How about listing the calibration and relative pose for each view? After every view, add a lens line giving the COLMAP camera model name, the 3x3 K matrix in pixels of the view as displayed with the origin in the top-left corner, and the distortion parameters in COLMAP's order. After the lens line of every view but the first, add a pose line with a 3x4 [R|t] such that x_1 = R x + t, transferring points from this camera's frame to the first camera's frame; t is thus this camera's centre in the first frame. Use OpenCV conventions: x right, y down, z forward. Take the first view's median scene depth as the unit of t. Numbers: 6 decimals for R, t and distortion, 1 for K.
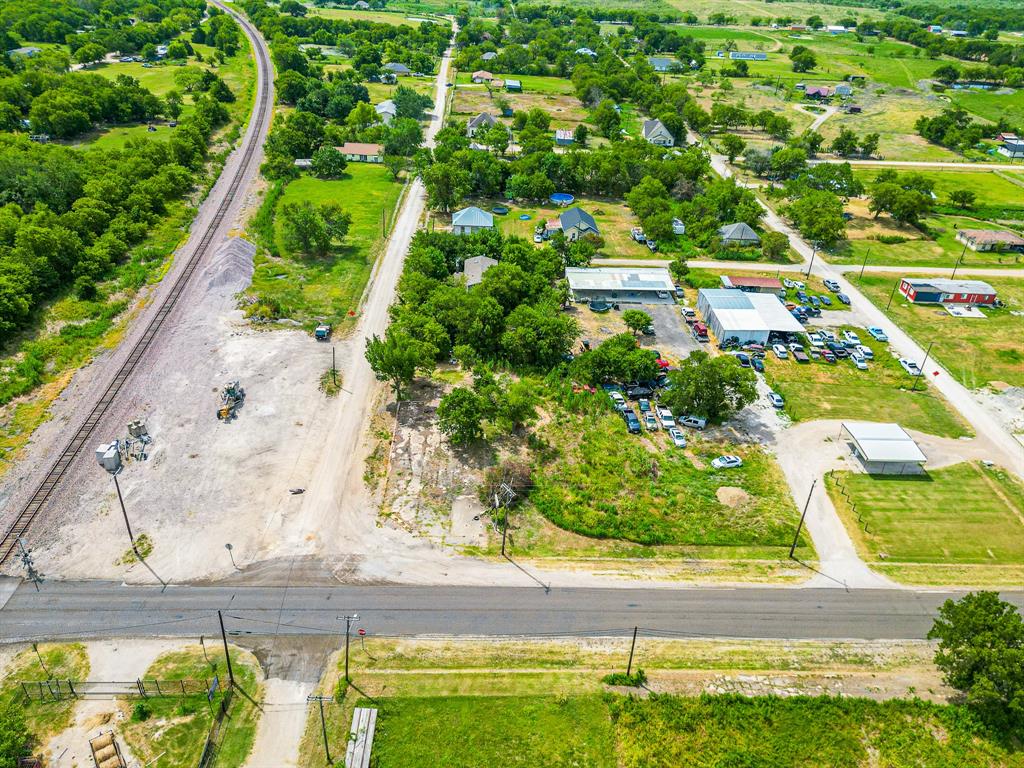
lens RADIAL K [[755.0, 0, 512.0], [0, 755.0, 384.0], [0, 0, 1]] dist [0.083563, -0.098035]
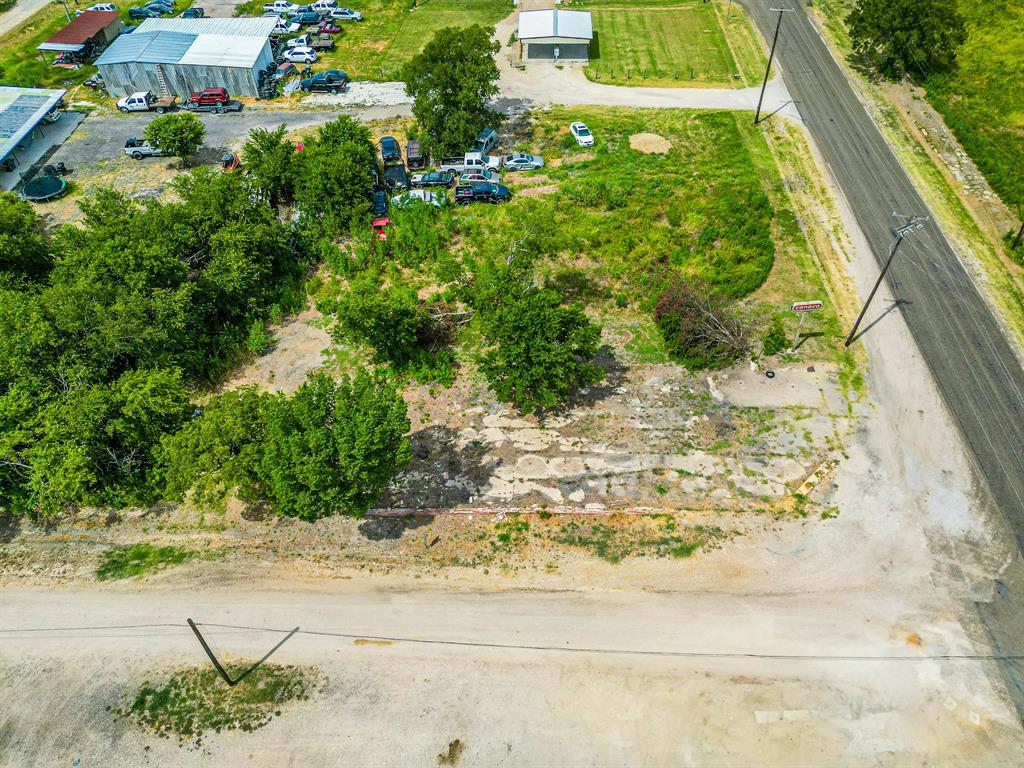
lens RADIAL K [[748.2, 0, 529.0], [0, 748.2, 384.4], [0, 0, 1]] dist [0.072303, -0.072447]
pose [[0.054289, -0.748564, 0.660837, -0.421139], [0.519415, 0.586396, 0.621569, -0.257284], [-0.852796, 0.309504, 0.420650, 0.873905]]
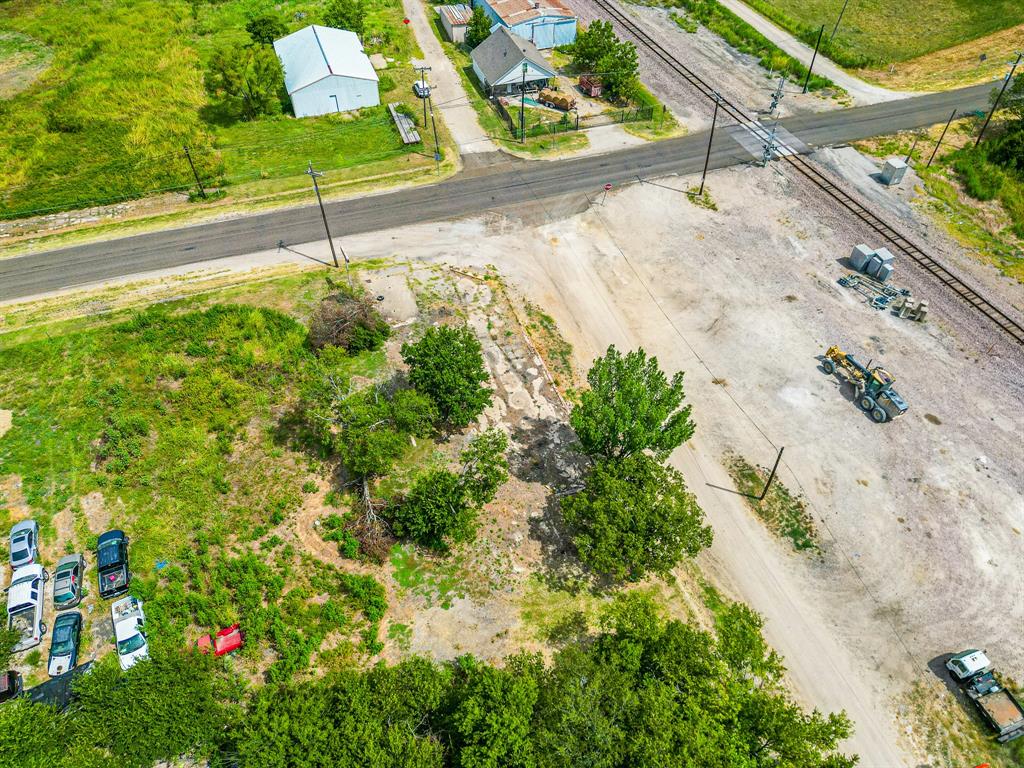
lens RADIAL K [[720.1, 0, 513.0], [0, 720.1, 380.0], [0, 0, 1]] dist [0.074980, -0.077594]
pose [[-0.955564, 0.181545, -0.232247, 0.010541], [-0.186559, 0.237567, 0.953288, -0.518943], [0.228239, 0.954255, -0.193142, 1.197836]]
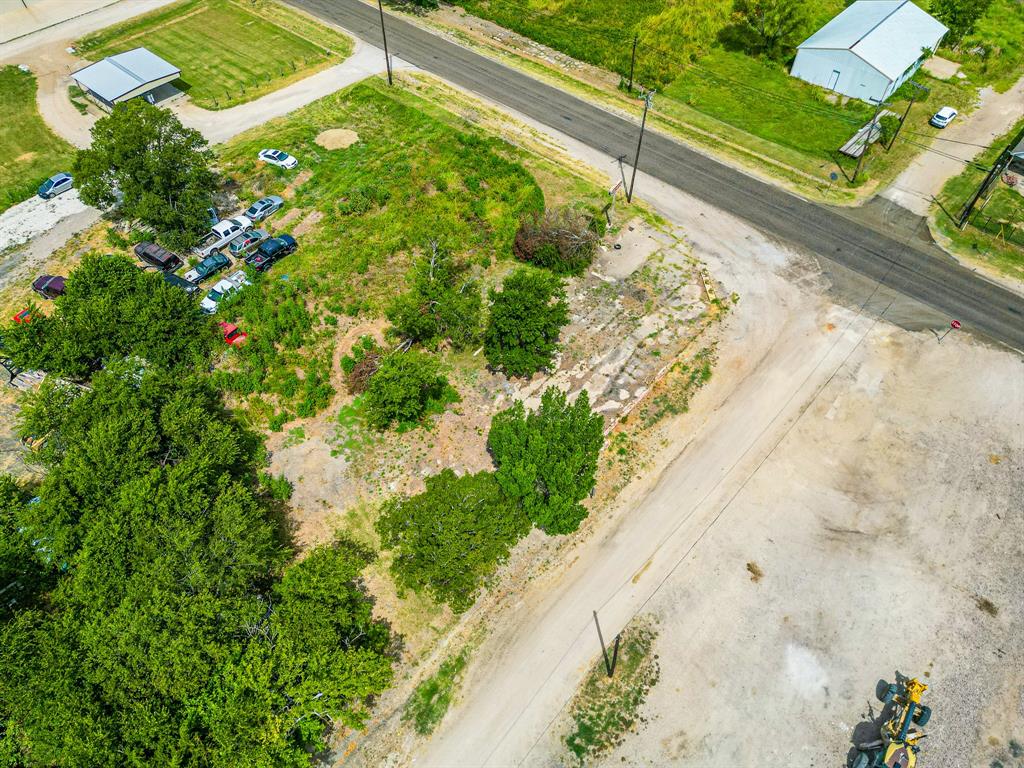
lens RADIAL K [[724.4, 0, 513.4], [0, 724.4, 379.2], [0, 0, 1]] dist [0.078787, -0.083656]
pose [[-0.730486, -0.557805, 0.394010, -0.316815], [0.316039, 0.235335, 0.919096, -0.472006], [-0.605401, 0.795908, 0.004379, 1.110450]]
